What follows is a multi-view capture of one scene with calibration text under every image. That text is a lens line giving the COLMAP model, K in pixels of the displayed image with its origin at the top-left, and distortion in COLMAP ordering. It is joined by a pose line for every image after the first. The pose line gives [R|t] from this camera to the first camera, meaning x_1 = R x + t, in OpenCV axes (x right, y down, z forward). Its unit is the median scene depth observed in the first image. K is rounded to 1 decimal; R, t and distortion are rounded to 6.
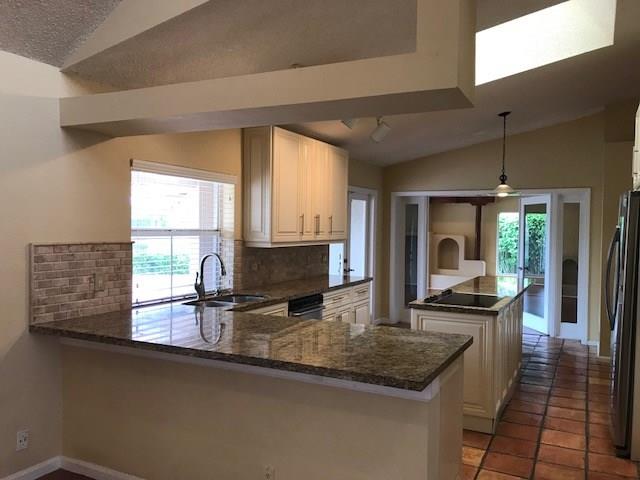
lens RADIAL K [[534.6, 0, 321.2], [0, 534.6, 230.6], [0, 0, 1]] dist [0.010510, 0.004017]
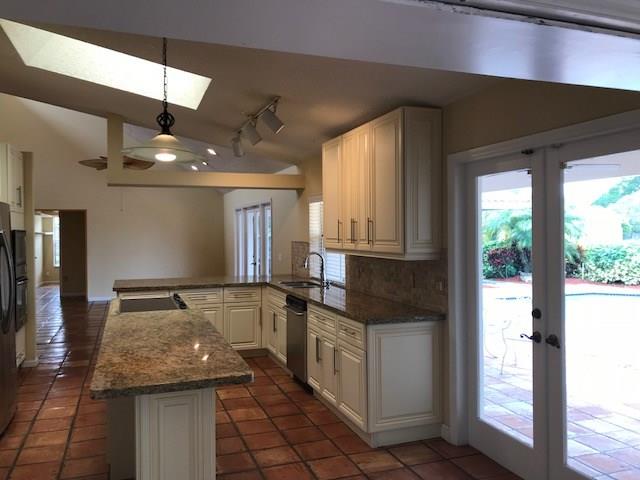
lens RADIAL K [[525.4, 0, 318.7], [0, 525.4, 241.3], [0, 0, 1]] dist [-0.003888, -0.008169]
pose [[-0.678254, 0.008518, -0.734778, 0.892157], [-0.005917, 0.999837, 0.017052, -0.012418], [0.734804, 0.015913, -0.678093, 2.170175]]
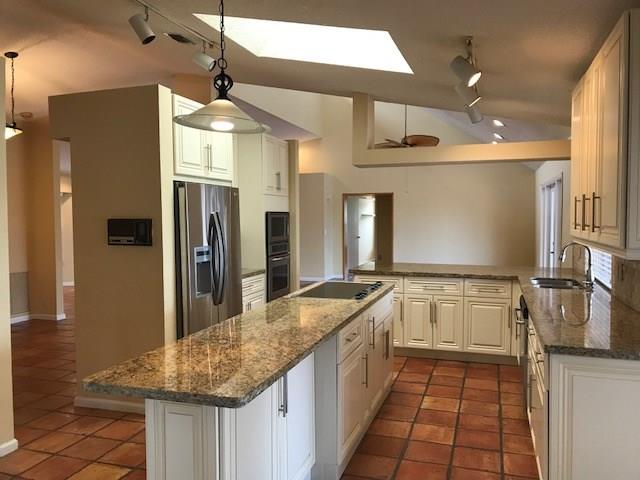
lens RADIAL K [[525.4, 0, 318.7], [0, 525.4, 241.3], [0, 0, 1]] dist [-0.003888, -0.008169]
pose [[-0.987522, -0.000531, -0.157479, 0.507301], [-0.009305, 0.998444, 0.054983, -0.012294], [0.157204, 0.055762, -0.985991, 2.168420]]
